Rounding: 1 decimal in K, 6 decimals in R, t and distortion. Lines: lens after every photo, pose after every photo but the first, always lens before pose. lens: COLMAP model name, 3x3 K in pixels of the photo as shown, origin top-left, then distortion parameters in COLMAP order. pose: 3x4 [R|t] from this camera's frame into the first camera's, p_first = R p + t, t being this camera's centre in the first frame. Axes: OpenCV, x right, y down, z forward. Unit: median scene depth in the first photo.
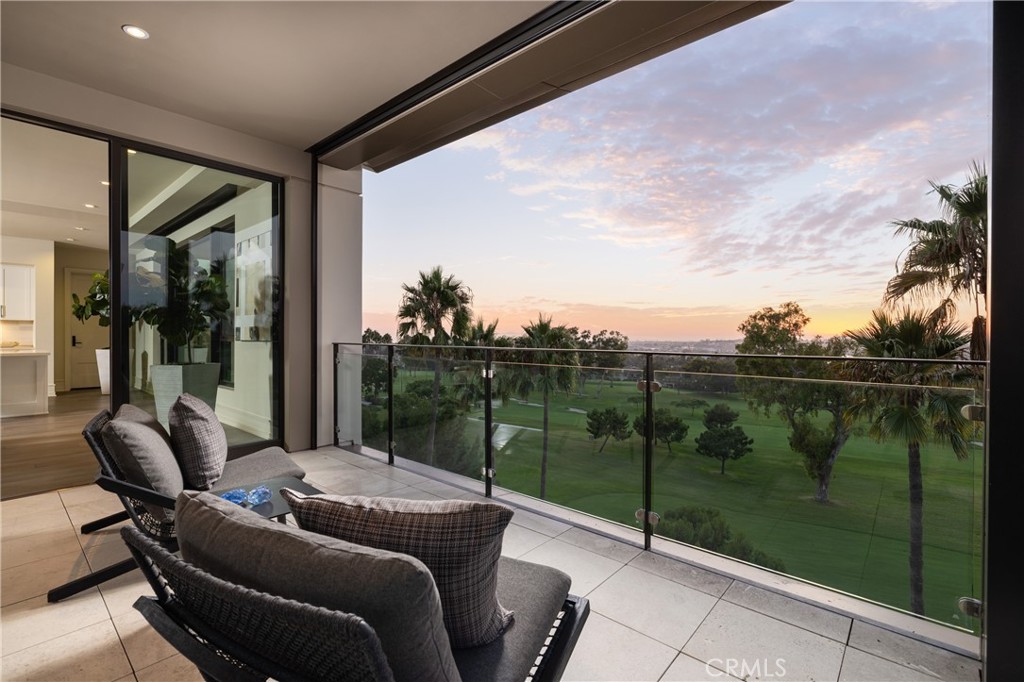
lens RADIAL K [[460.8, 0, 512.0], [0, 460.8, 341.0], [0, 0, 1]] dist [0.000079, 0.000035]
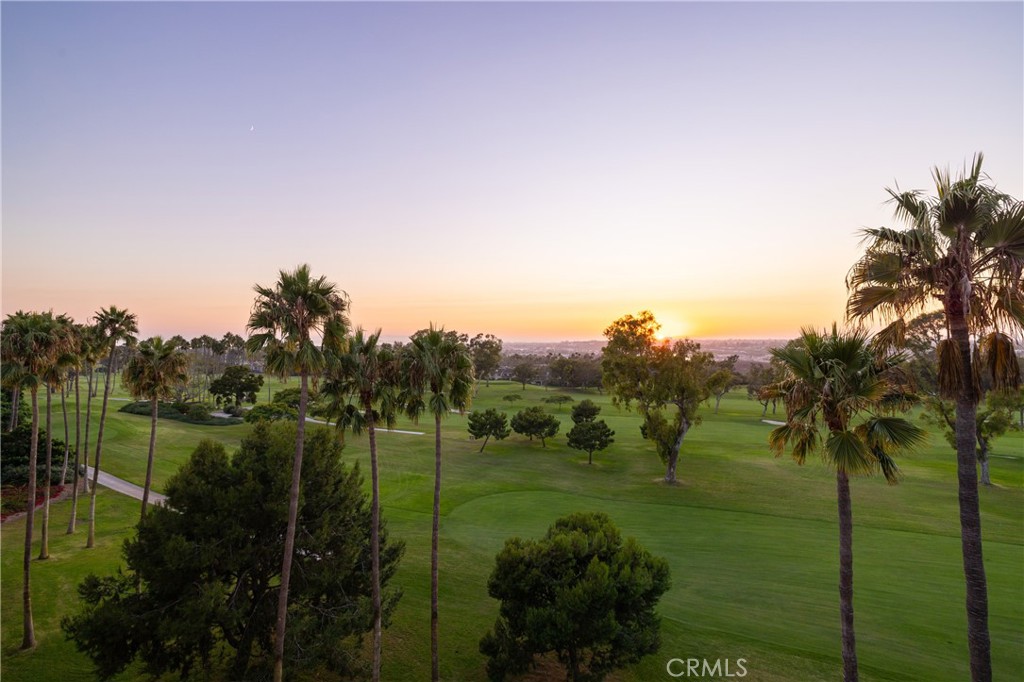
lens RADIAL K [[433.2, 0, 512.0], [0, 433.2, 341.0], [0, 0, 1]] dist [0.002660, 0.000313]
pose [[0.962898, -0.007197, 0.269768, -0.005286], [0.008583, 0.999955, -0.003957, -0.007371], [-0.269728, 0.006125, 0.962917, 0.058510]]
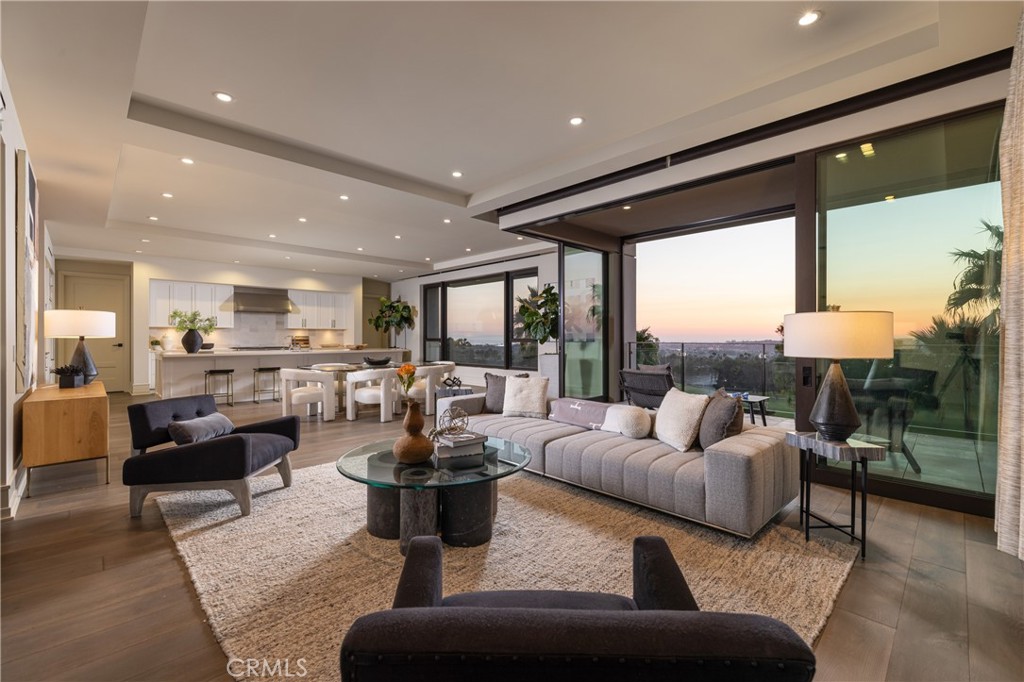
lens RADIAL K [[433.2, 0, 512.0], [0, 433.2, 341.0], [0, 0, 1]] dist [0.002660, 0.000313]
pose [[0.997292, -0.006177, -0.073286, -0.053951], [0.005857, 0.999972, -0.004579, 0.000418], [0.073313, 0.004137, 0.997300, -0.053634]]
